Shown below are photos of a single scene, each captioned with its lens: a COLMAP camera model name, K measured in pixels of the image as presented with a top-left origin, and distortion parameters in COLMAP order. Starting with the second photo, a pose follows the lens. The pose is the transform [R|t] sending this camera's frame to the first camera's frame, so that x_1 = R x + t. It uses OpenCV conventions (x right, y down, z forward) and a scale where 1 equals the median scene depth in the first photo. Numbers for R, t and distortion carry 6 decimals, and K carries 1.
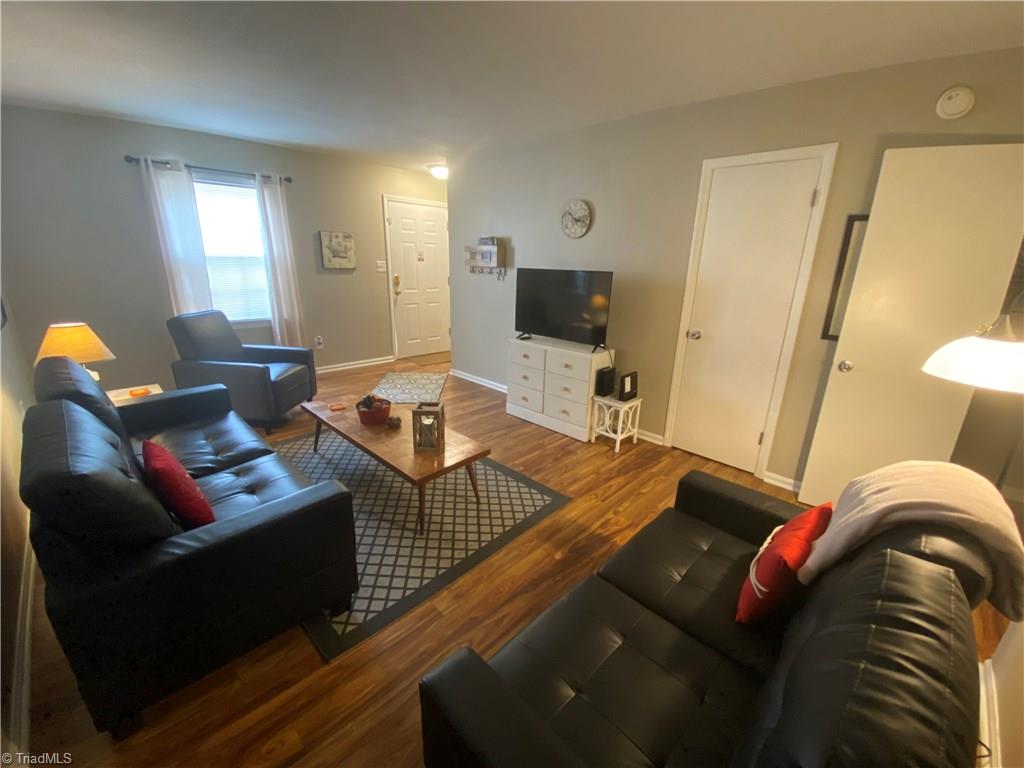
lens RADIAL K [[421.0, 0, 512.0], [0, 421.0, 387.1], [0, 0, 1]] dist [-0.000499, -0.001610]
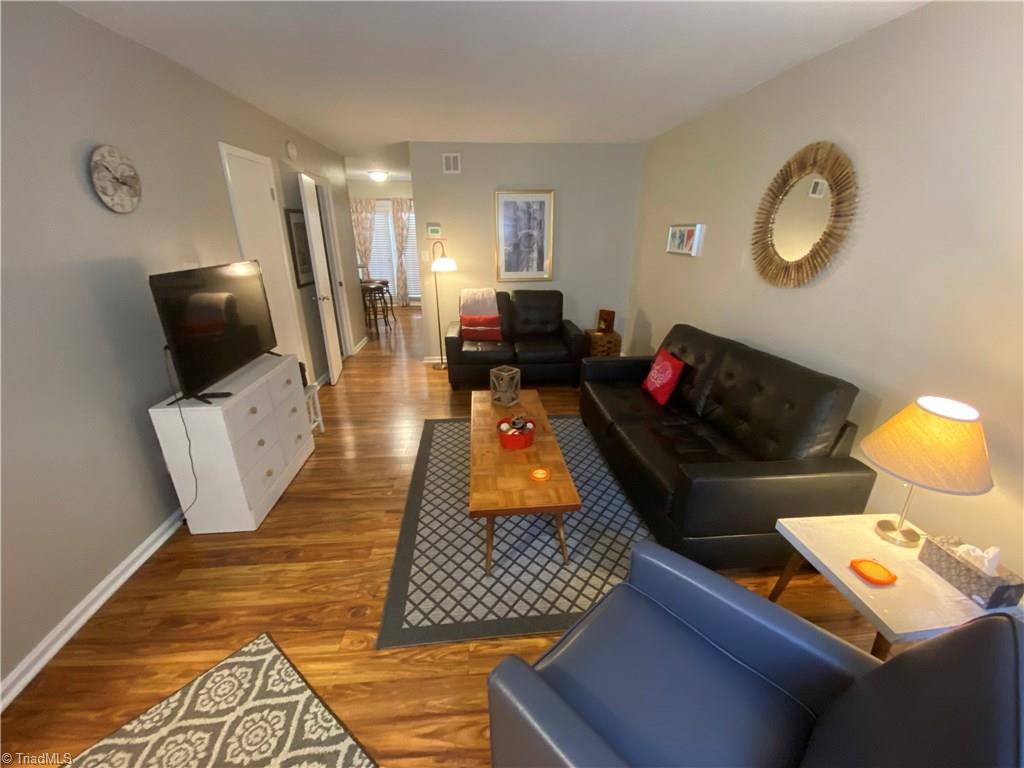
lens RADIAL K [[421.0, 0, 515.1], [0, 421.0, 386.5], [0, 0, 1]] dist [-0.000499, -0.001610]
pose [[-0.765433, -0.241528, 0.596470, -0.636442], [0.179496, 0.809974, 0.558323, -0.391182], [-0.617975, 0.534422, -0.576627, 1.132850]]
